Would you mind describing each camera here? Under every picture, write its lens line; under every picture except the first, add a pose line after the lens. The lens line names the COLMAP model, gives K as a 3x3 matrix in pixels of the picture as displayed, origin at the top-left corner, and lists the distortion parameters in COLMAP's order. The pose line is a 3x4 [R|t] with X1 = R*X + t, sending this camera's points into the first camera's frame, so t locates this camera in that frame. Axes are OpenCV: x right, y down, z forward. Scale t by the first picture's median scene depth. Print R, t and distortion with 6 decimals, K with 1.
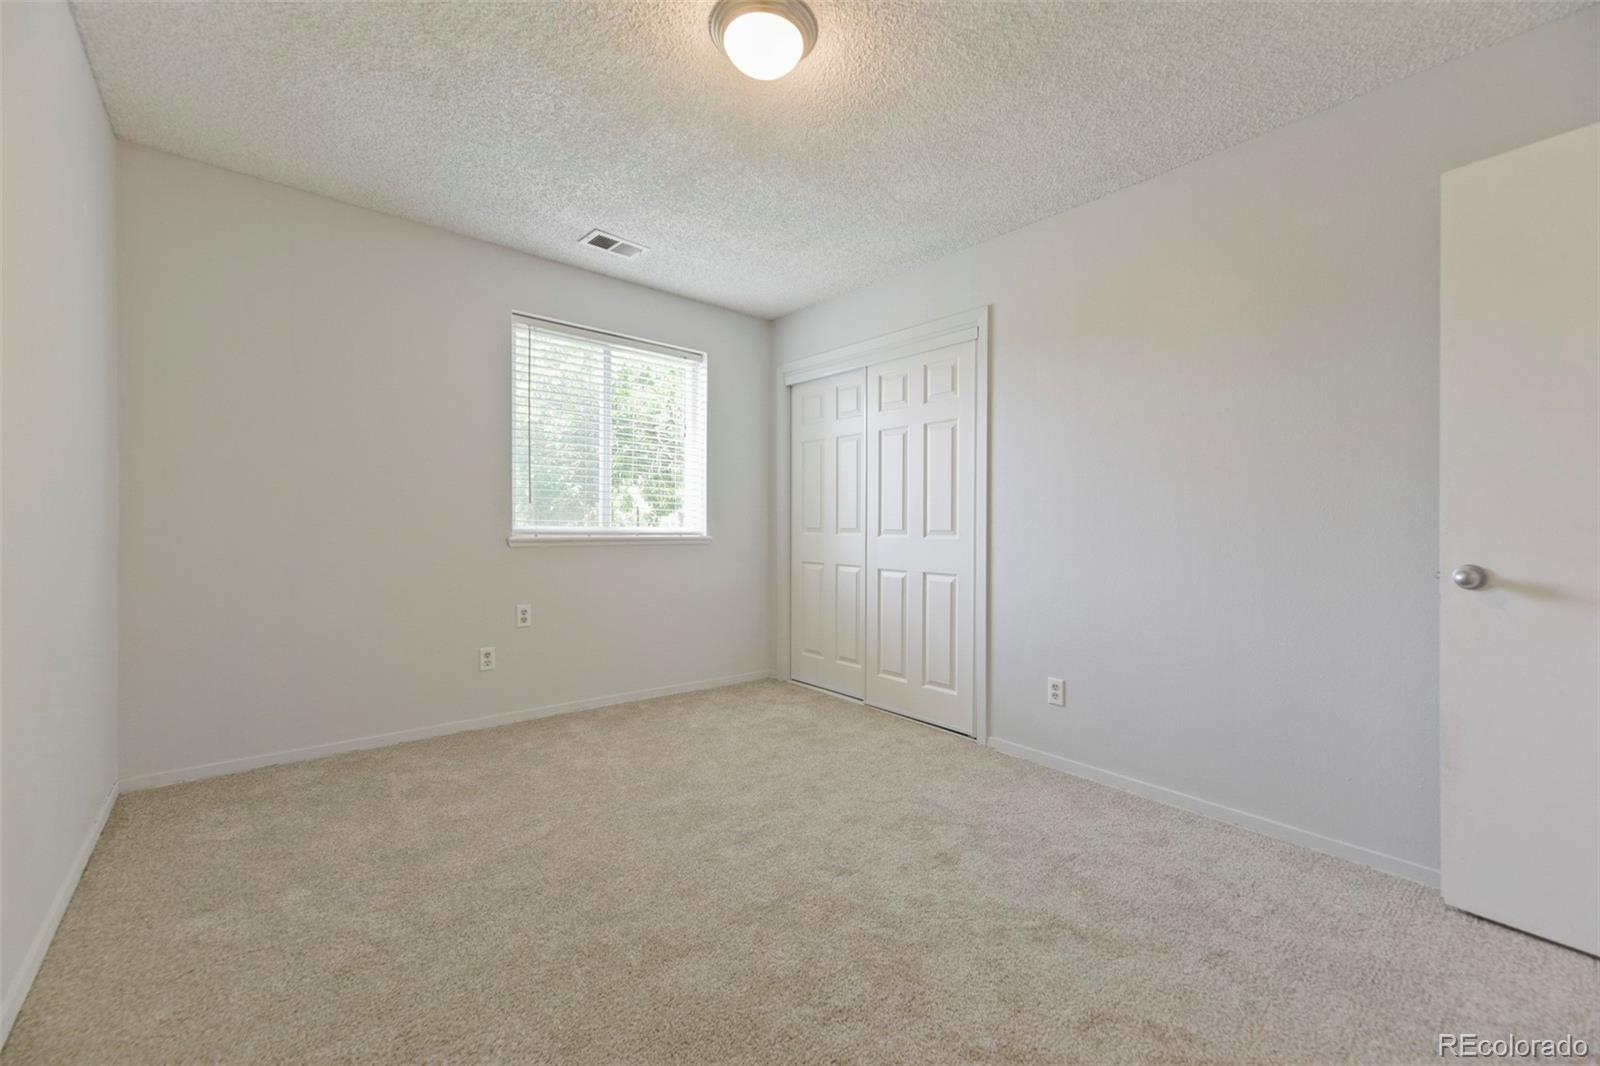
lens RADIAL K [[651.3, 0, 795.6], [0, 651.3, 529.5], [0, 0, 1]] dist [-0.007599, -0.001693]
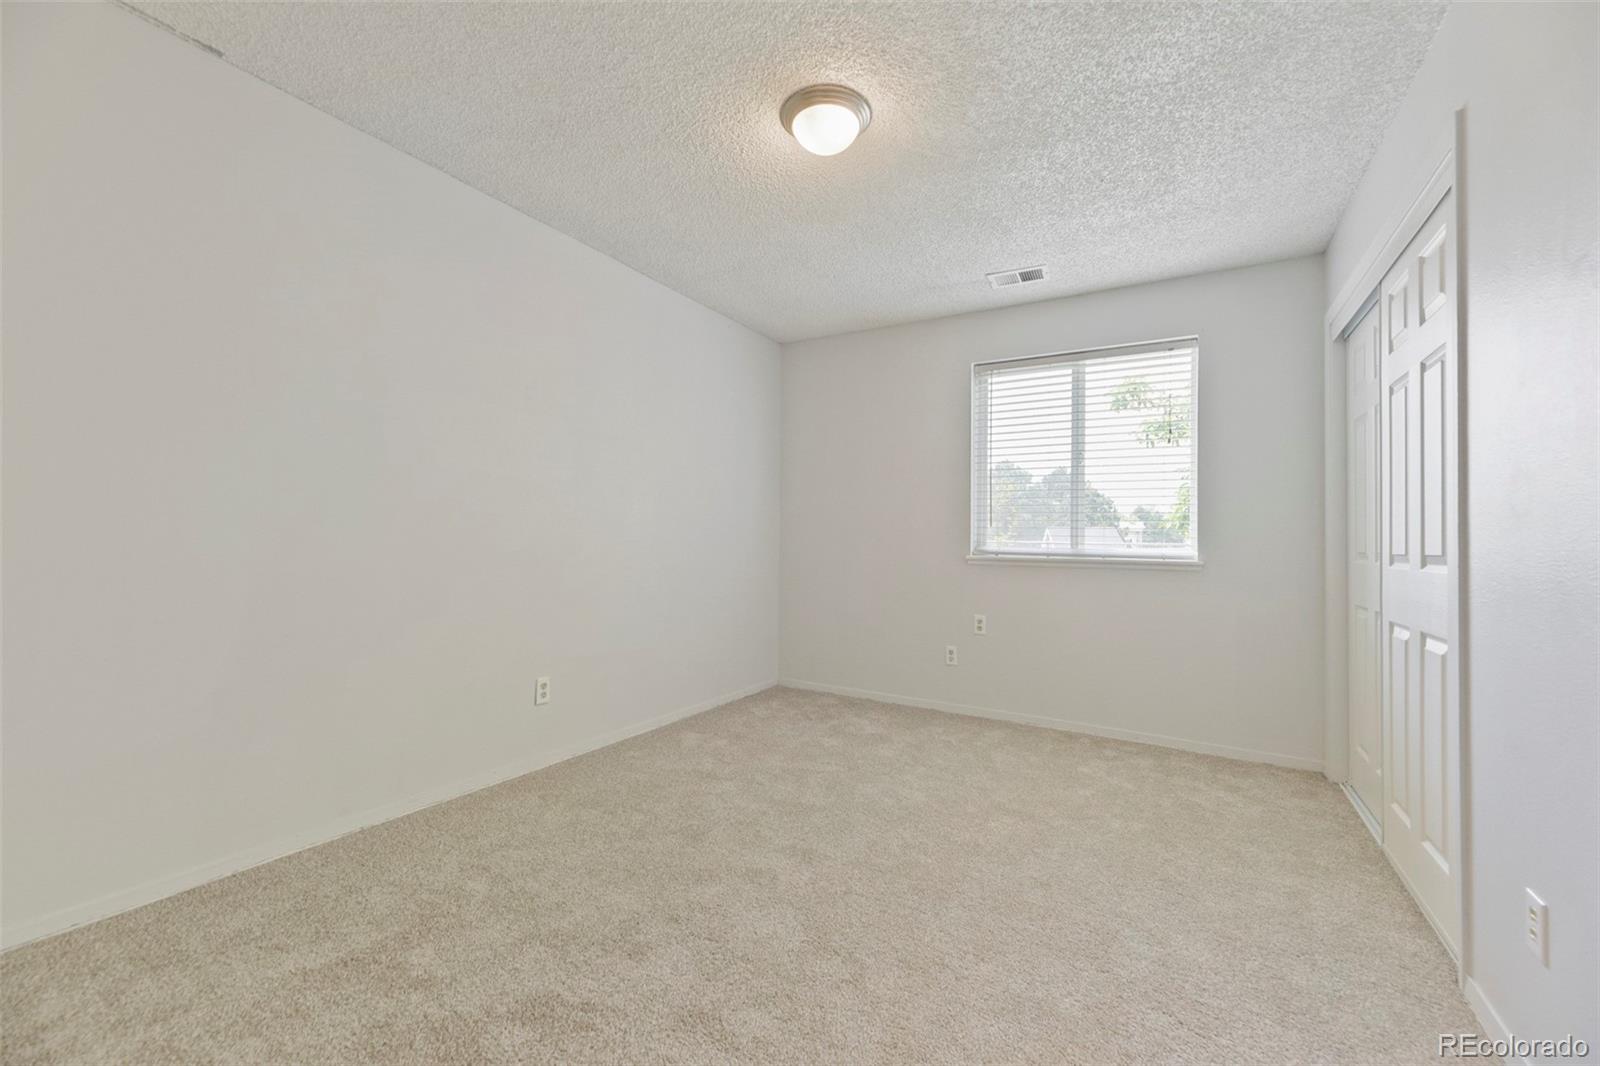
lens RADIAL K [[651.3, 0, 795.5], [0, 651.3, 532.5], [0, 0, 1]] dist [-0.007599, -0.001693]
pose [[0.291582, -0.018601, -0.956365, 0.607752], [-0.016511, 0.999564, -0.024475, 0.003458], [0.956403, 0.022927, 0.291148, 0.360673]]
